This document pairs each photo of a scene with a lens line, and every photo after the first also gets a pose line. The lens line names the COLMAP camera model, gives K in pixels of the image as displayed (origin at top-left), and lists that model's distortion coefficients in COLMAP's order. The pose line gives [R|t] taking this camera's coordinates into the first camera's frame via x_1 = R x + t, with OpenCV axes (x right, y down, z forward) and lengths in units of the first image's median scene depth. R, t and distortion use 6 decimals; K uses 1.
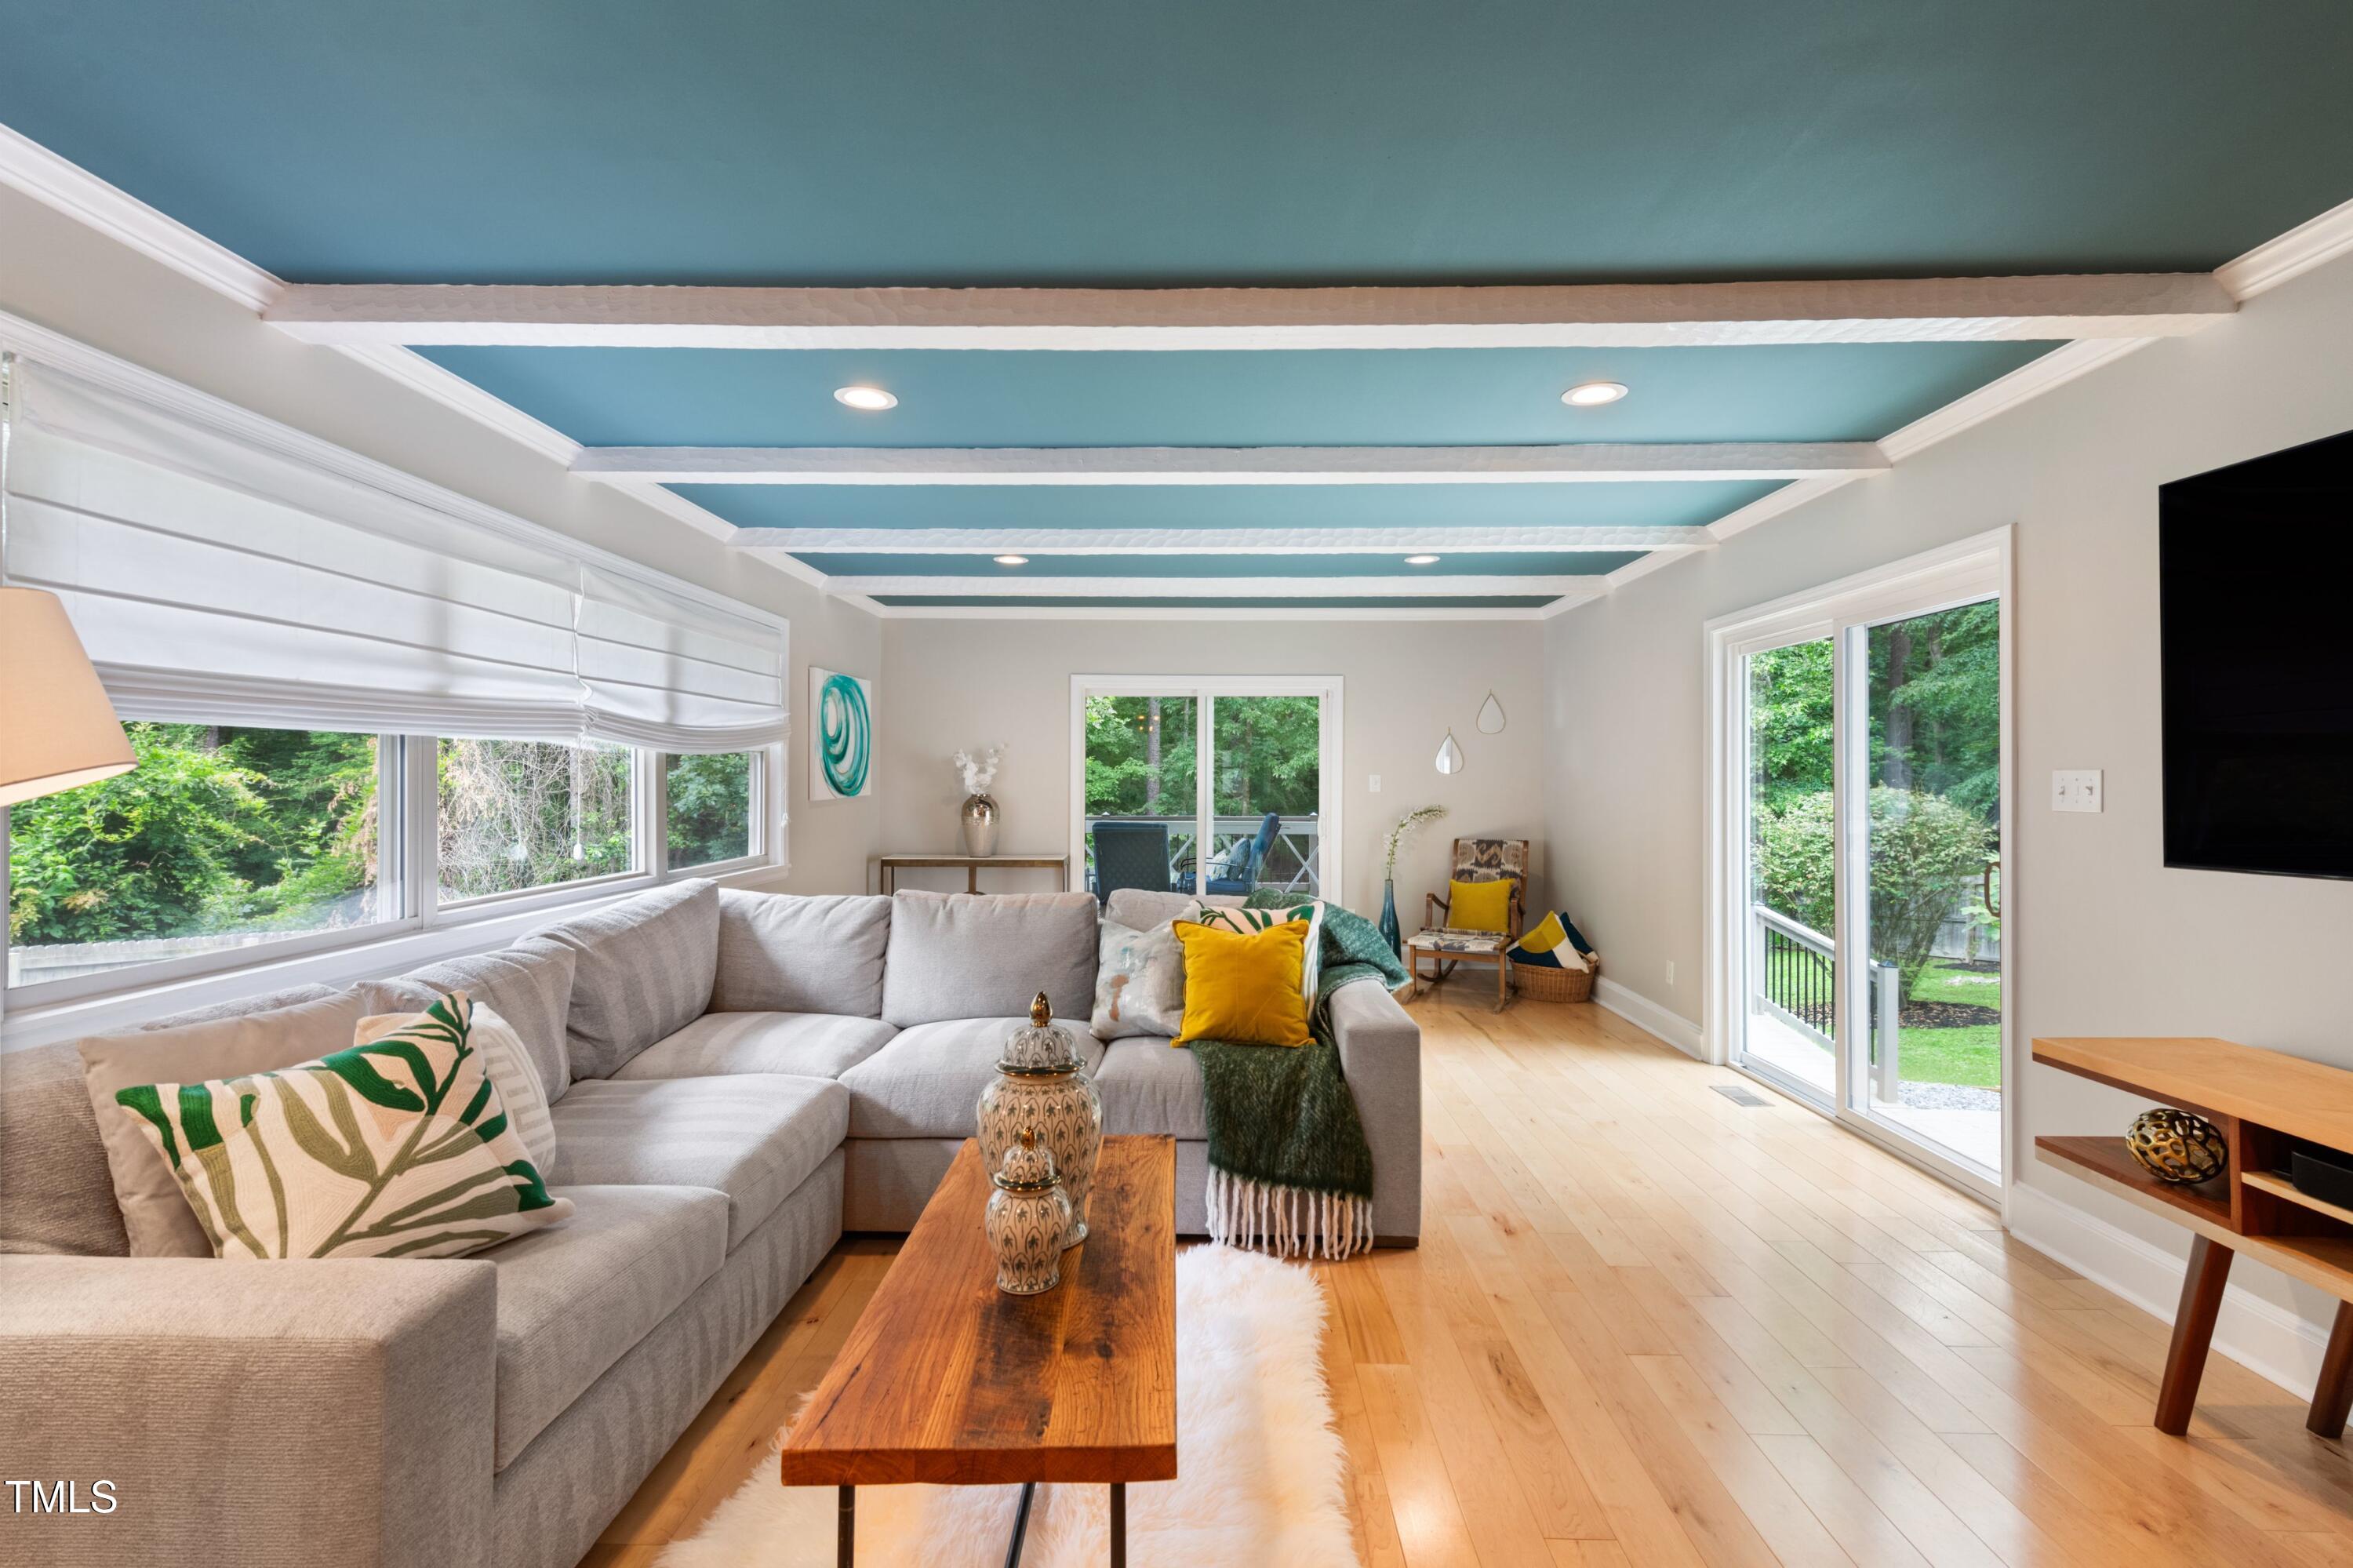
lens RADIAL K [[1085.2, 0, 1180.5], [0, 1085.2, 780.9], [0, 0, 1]] dist [0.000009, 0.000009]
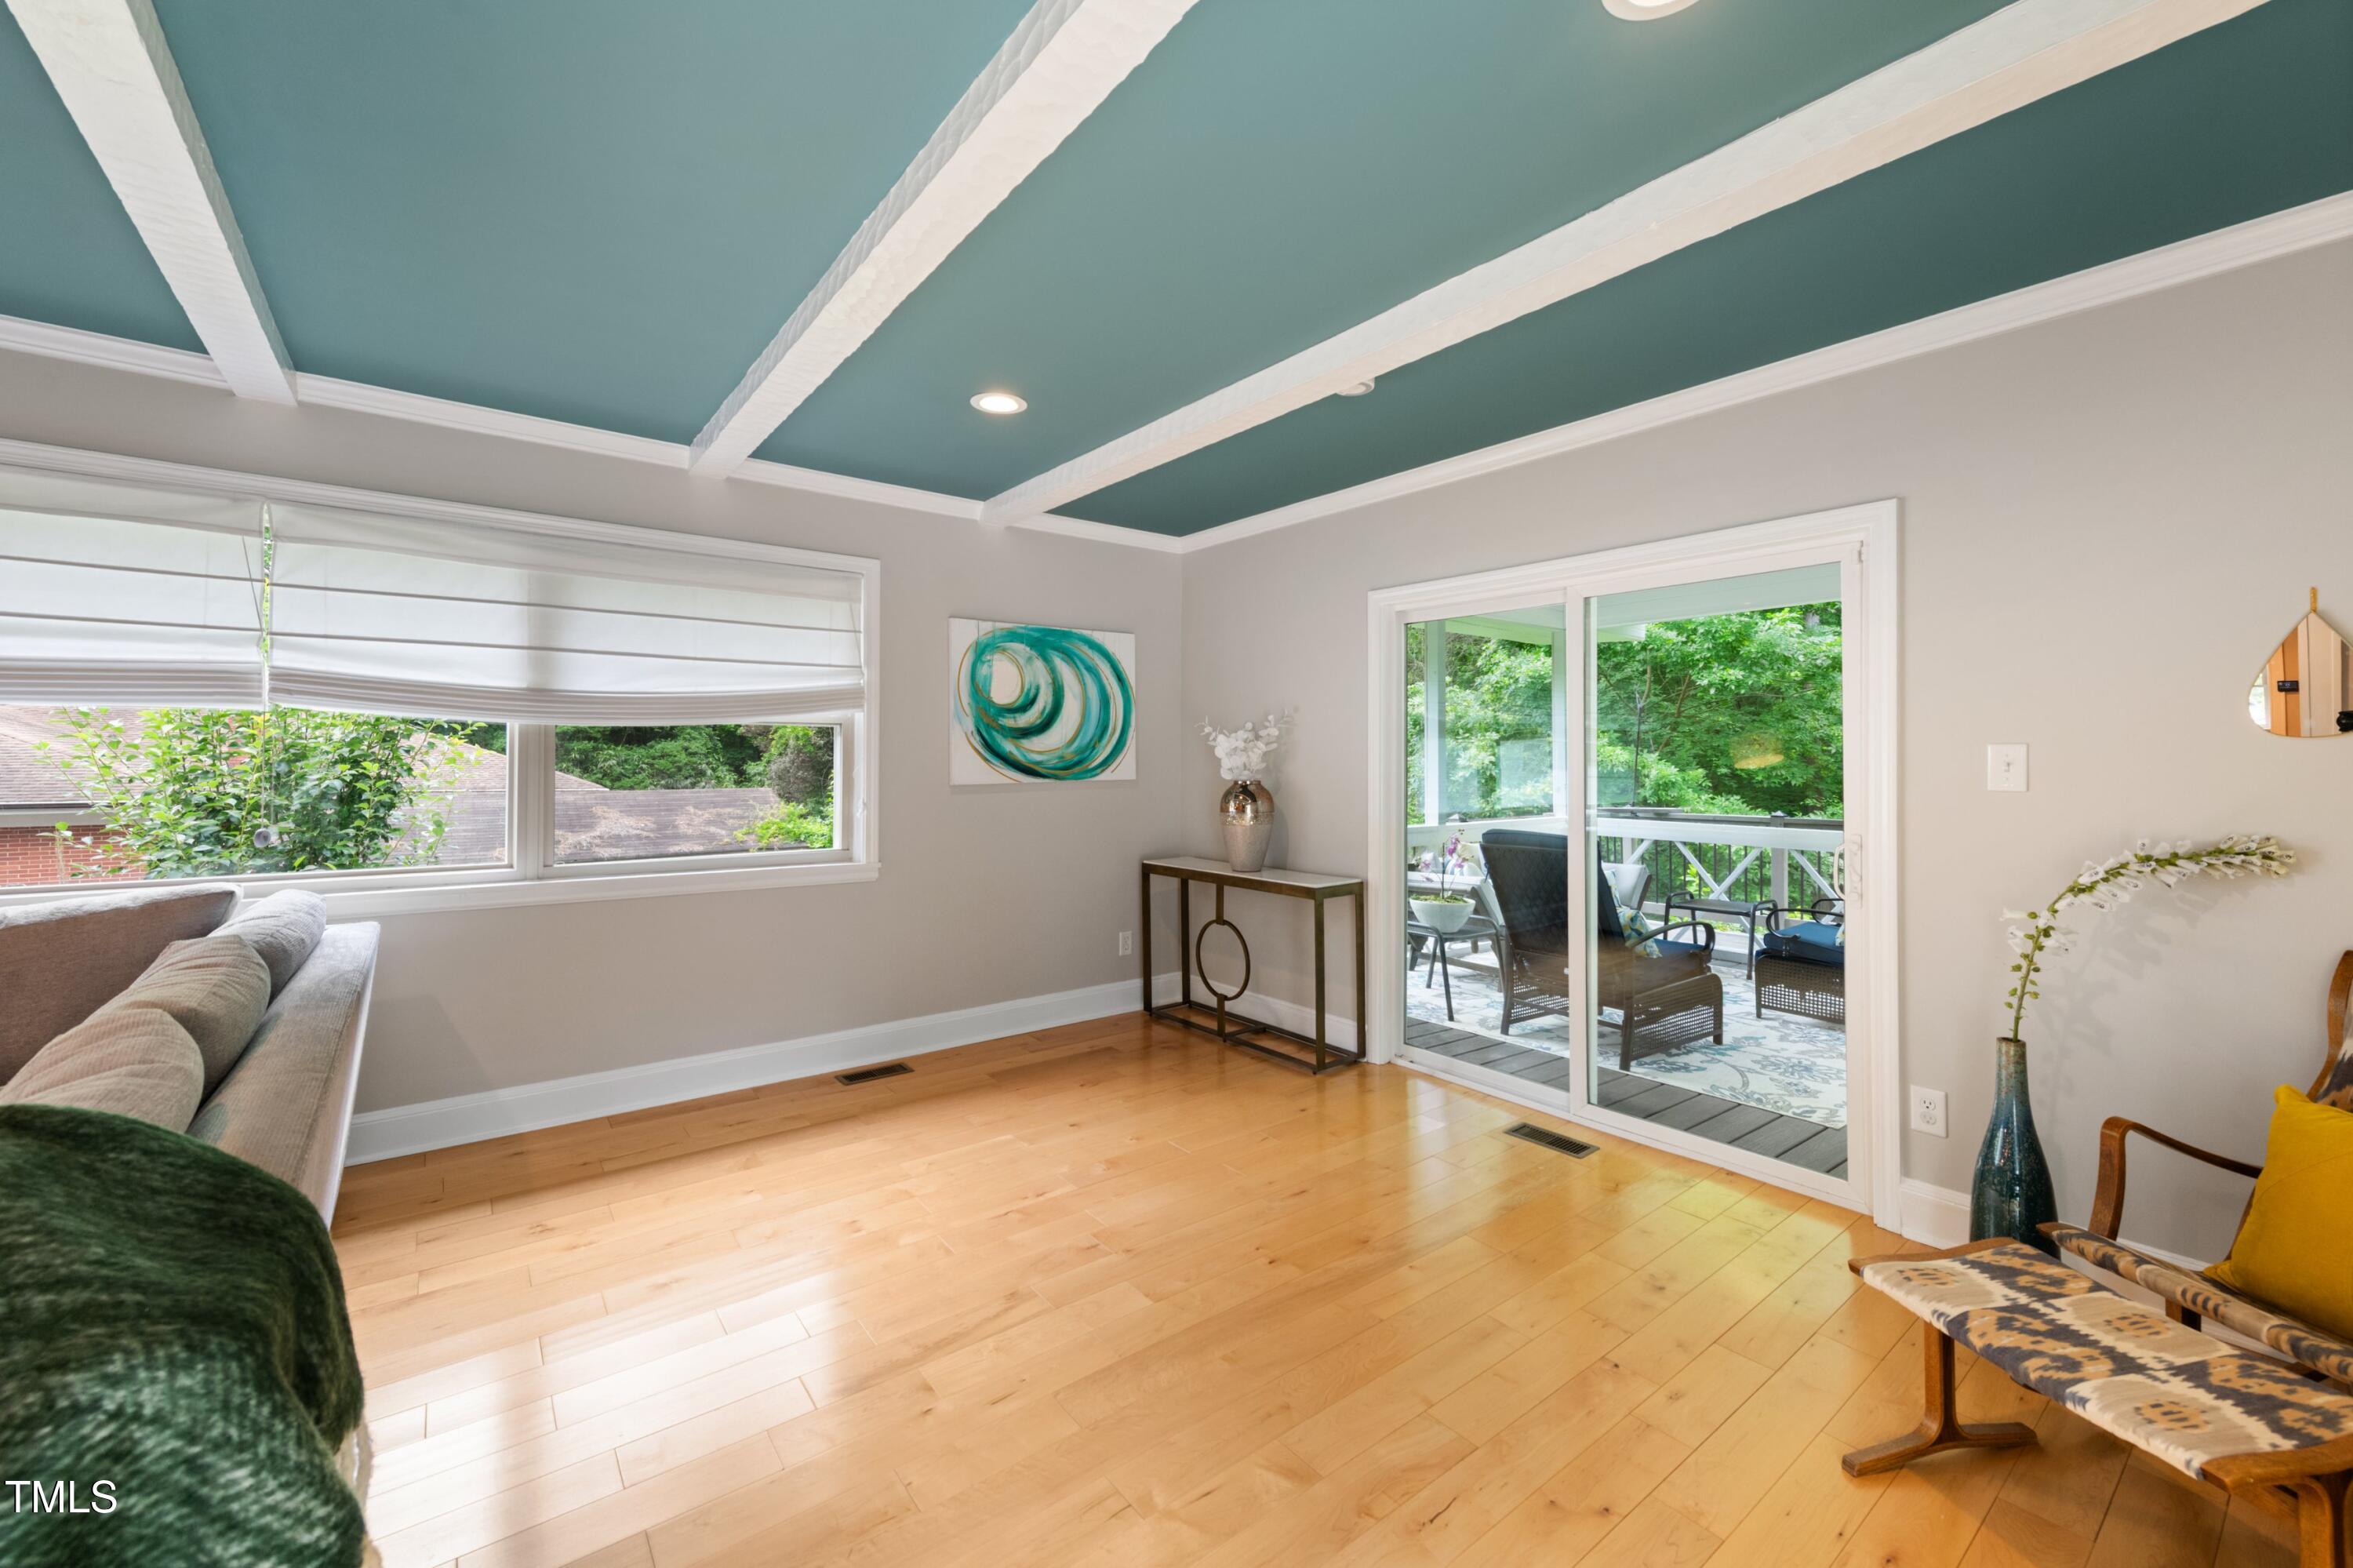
lens RADIAL K [[924.4, 0, 1198.7], [0, 924.4, 778.5], [0, 0, 1]] dist [-0.001374, -0.000043]
pose [[0.615729, 0.011900, -0.787868, 0.290802], [-0.004198, 0.999921, 0.011822, 0.004380], [0.787947, -0.003971, 0.615730, 0.671303]]
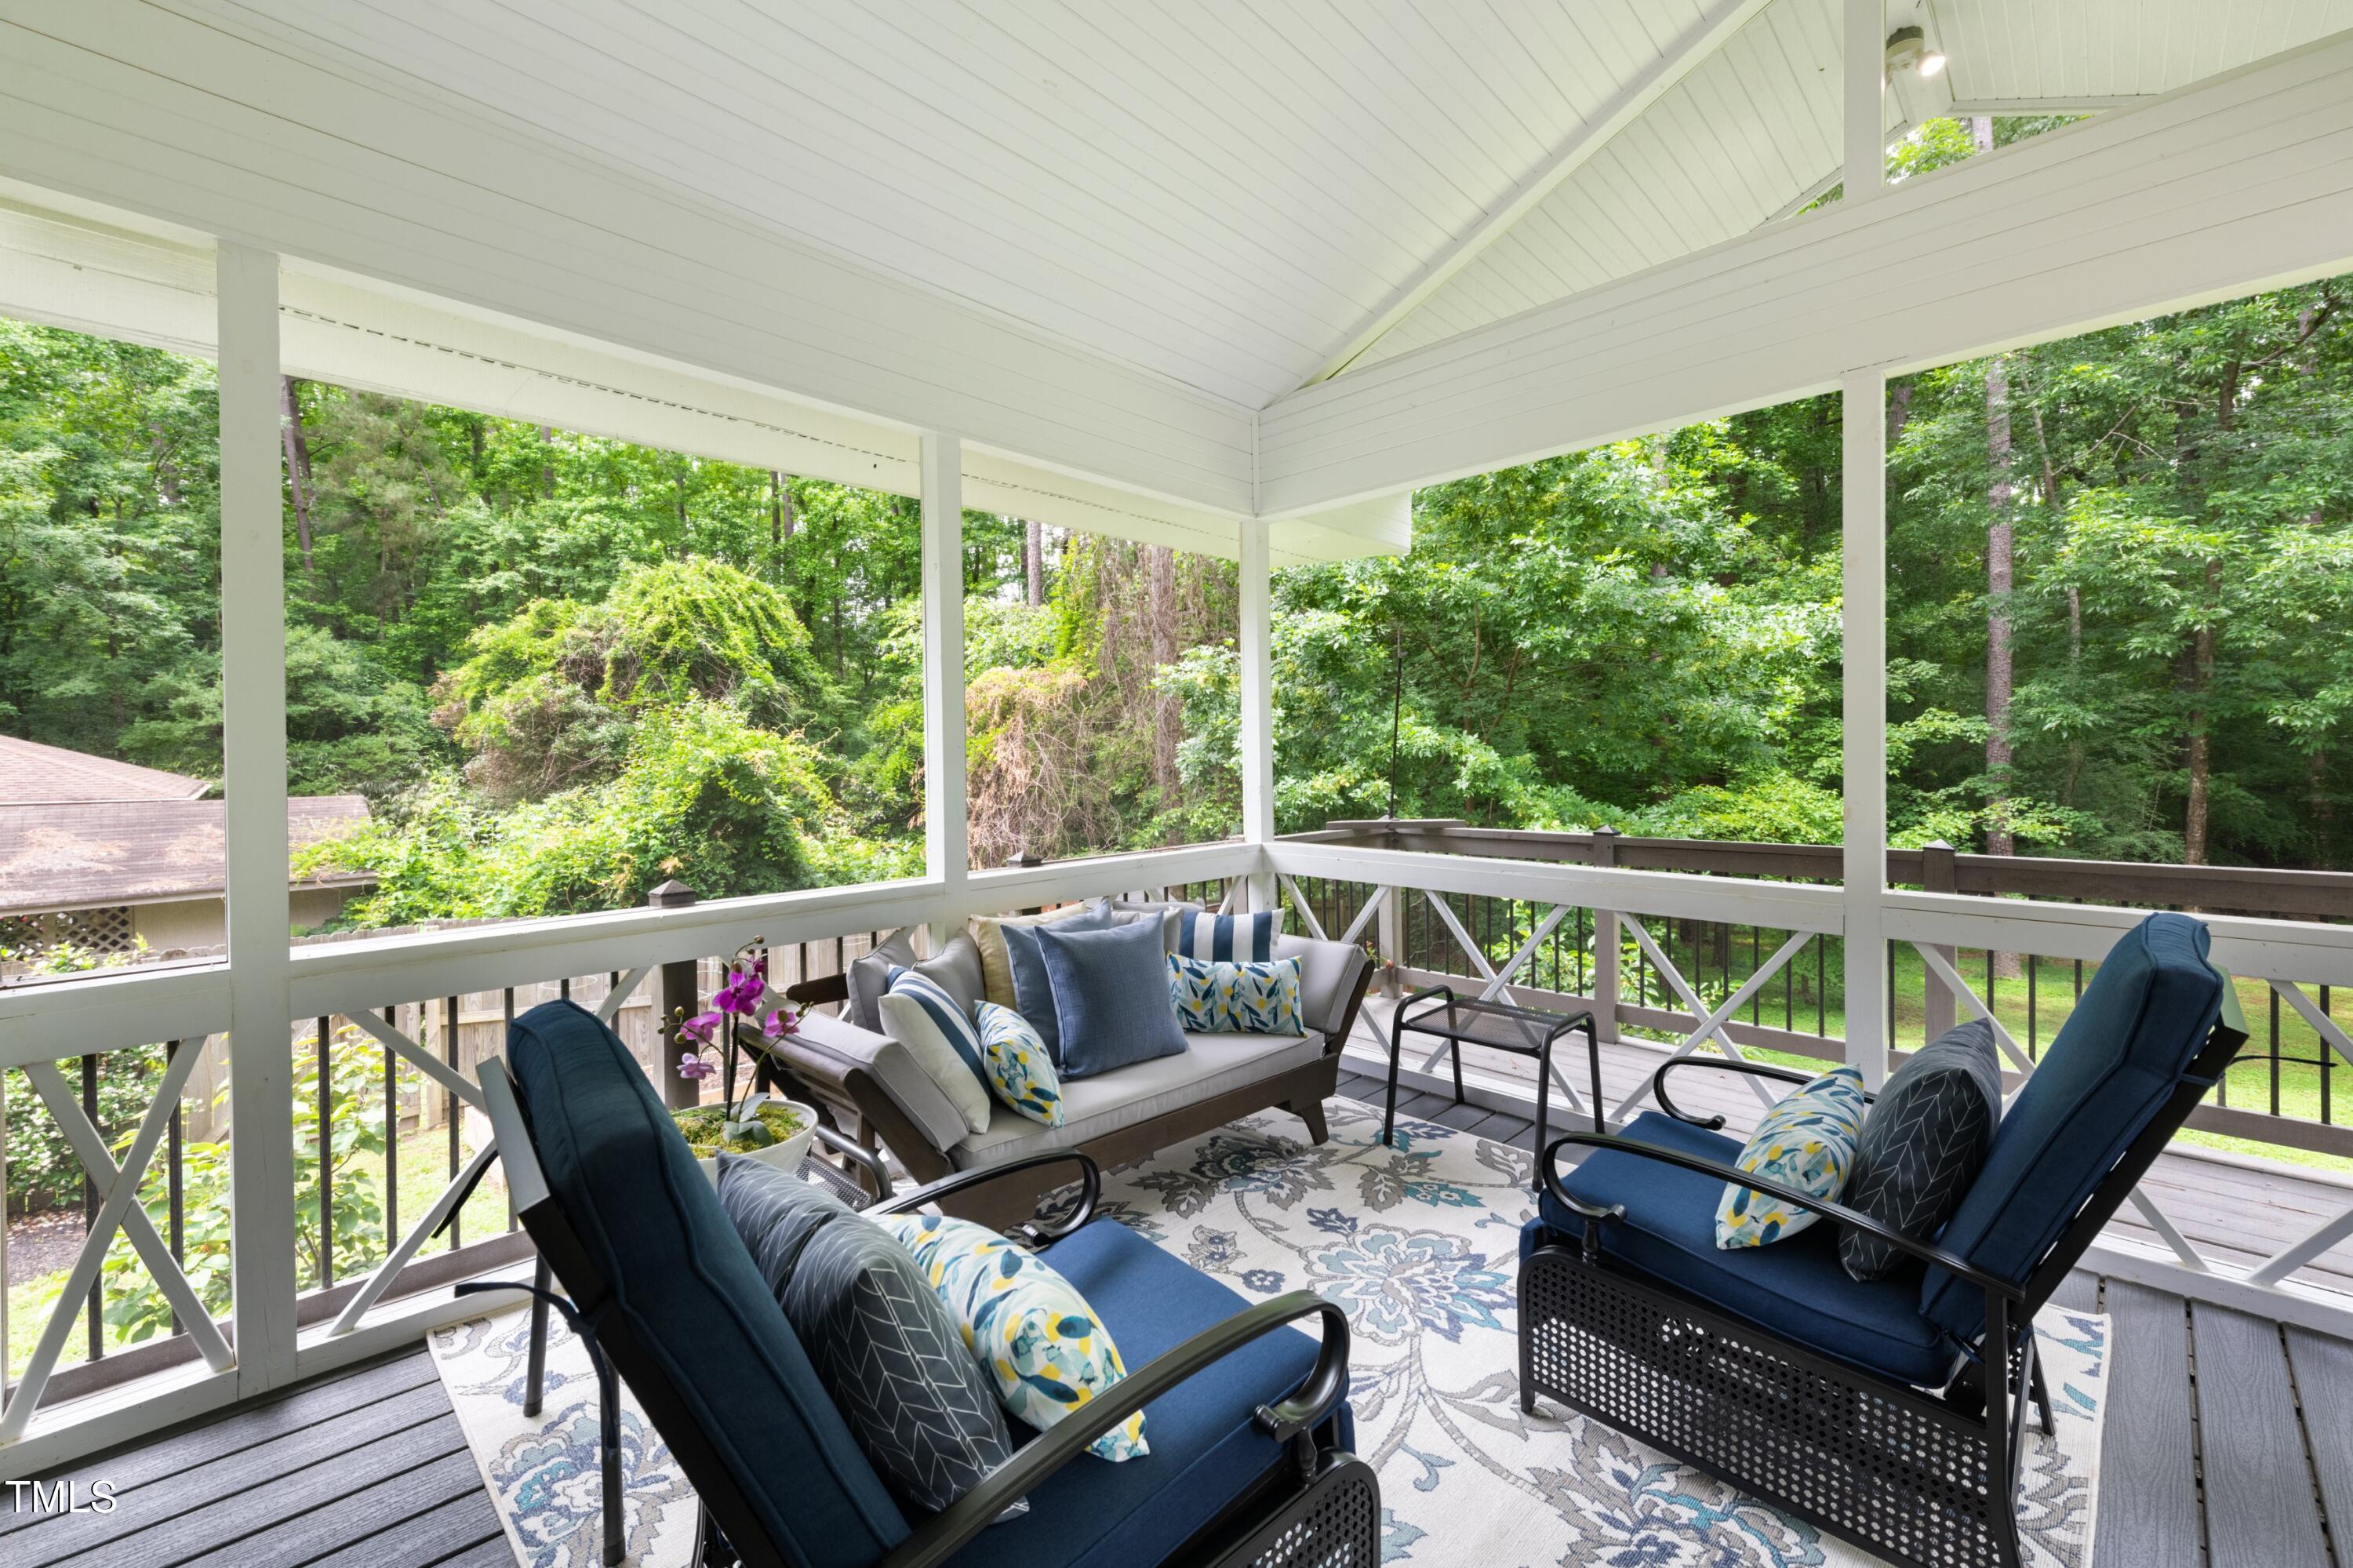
lens RADIAL K [[924.4, 0, 1157.1], [0, 924.4, 763.4], [0, 0, 1]] dist [-0.001374, -0.000043]
pose [[0.682151, -0.000793, -0.731211, 0.267892], [0.010587, 0.999905, 0.008792, 0.003586], [0.731134, -0.013739, 0.682095, 0.741858]]
